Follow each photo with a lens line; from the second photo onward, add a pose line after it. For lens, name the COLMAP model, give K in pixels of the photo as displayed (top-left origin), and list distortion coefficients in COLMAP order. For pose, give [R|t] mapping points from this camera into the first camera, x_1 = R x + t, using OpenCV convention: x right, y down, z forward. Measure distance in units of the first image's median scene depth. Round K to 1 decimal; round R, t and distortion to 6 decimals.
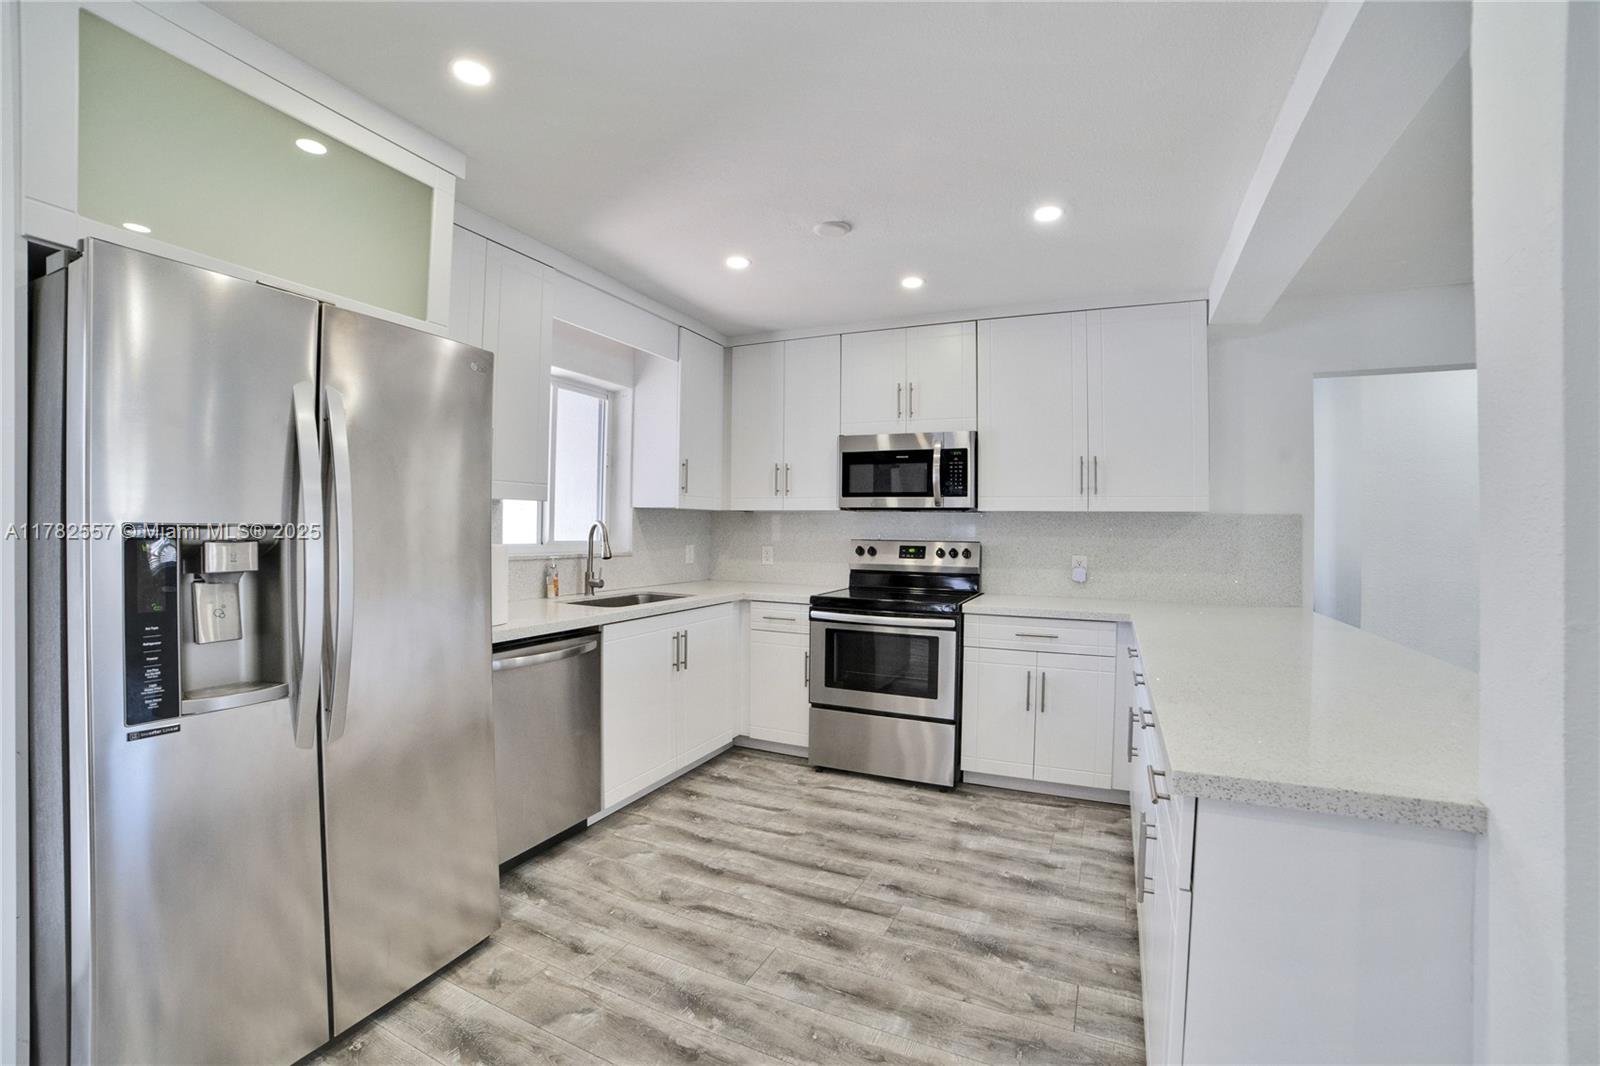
lens RADIAL K [[670.8, 0, 796.4], [0, 670.8, 539.3], [0, 0, 1]] dist [-0.121301, 0.046138]
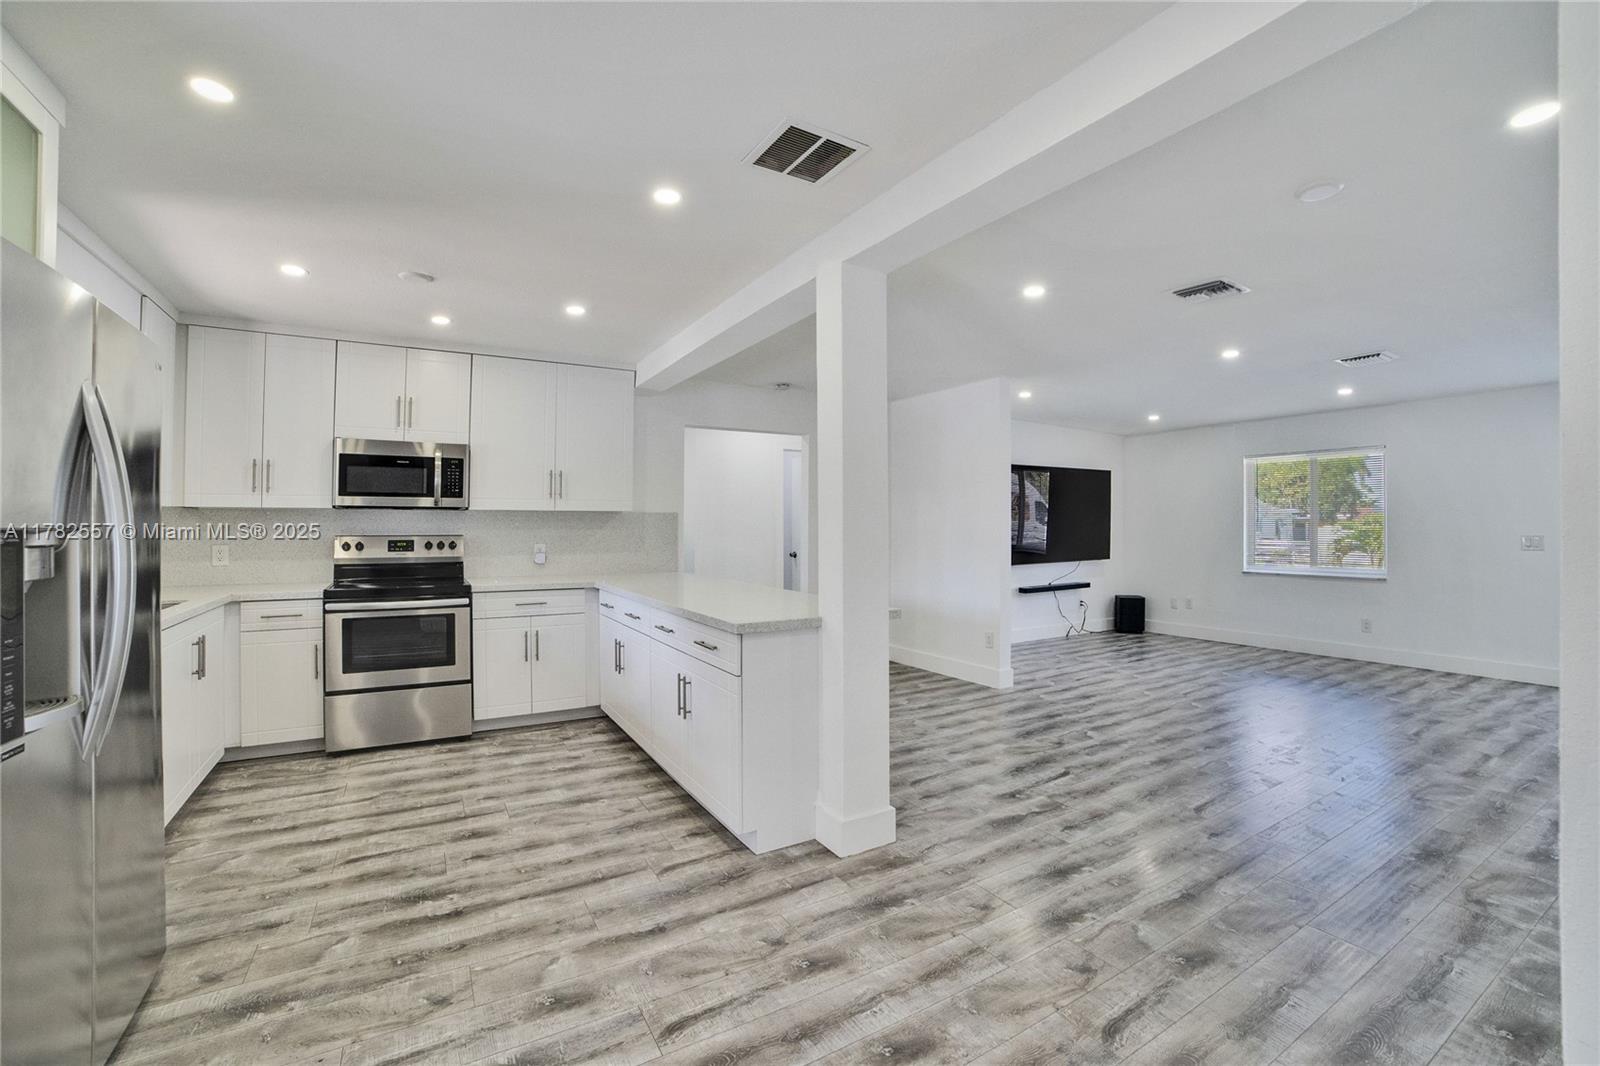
lens RADIAL K [[670.8, 0, 796.4], [0, 670.8, 539.3], [0, 0, 1]] dist [-0.121301, 0.046138]
pose [[0.557346, -0.027784, 0.829815, -0.424315], [0.018688, 0.999607, 0.020916, -0.002213], [-0.830070, 0.003850, 0.557646, -0.184493]]
